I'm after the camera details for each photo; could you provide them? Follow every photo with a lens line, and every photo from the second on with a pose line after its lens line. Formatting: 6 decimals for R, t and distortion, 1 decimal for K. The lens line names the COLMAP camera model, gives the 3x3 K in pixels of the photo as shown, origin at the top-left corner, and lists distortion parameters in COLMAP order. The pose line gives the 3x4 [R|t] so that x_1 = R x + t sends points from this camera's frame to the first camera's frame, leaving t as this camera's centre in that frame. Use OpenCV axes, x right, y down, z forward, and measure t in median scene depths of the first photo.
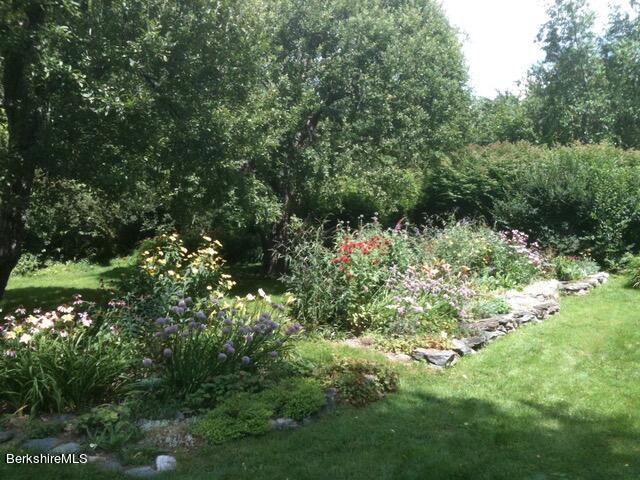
lens RADIAL K [[620.0, 0, 304.1], [0, 620.0, 240.3], [0, 0, 1]] dist [0.009564, -0.112620]
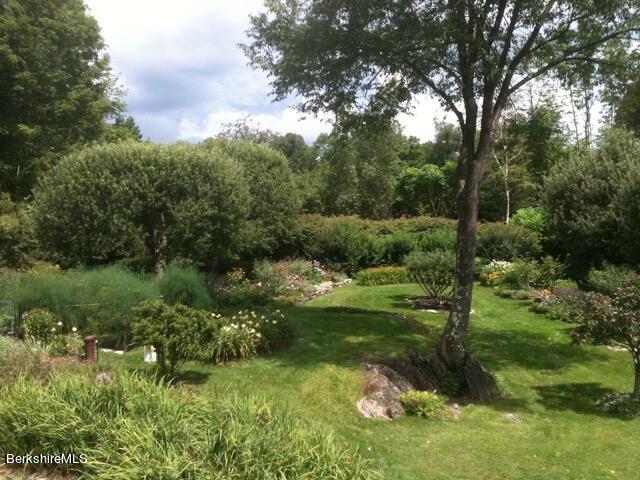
lens RADIAL K [[620.0, 0, 304.1], [0, 620.0, 240.3], [0, 0, 1]] dist [0.009564, -0.112620]
pose [[0.941738, 0.020262, 0.335737, -0.477665], [-0.016492, 0.999765, -0.014078, -0.058152], [-0.335944, 0.007721, 0.941850, -1.170564]]
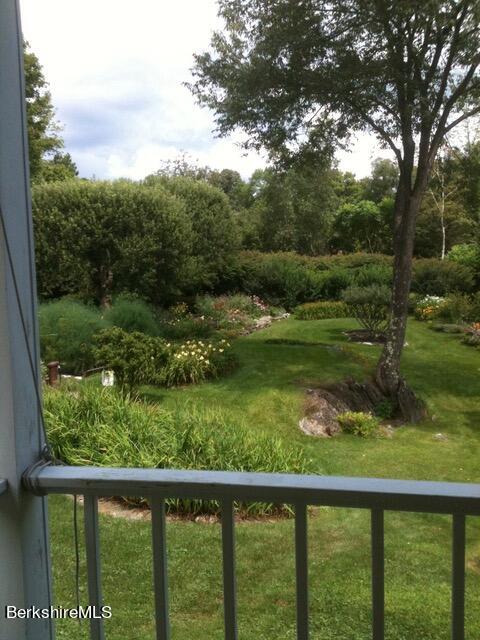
lens RADIAL K [[620.0, 0, 240.2], [0, 620.0, 332.3], [0, 0, 1]] dist [0.009564, -0.112620]
pose [[0.941103, -0.012431, 0.337892, -0.518736], [-0.012789, 0.997300, 0.072310, -0.047522], [-0.337879, -0.072372, 0.938403, -1.231402]]
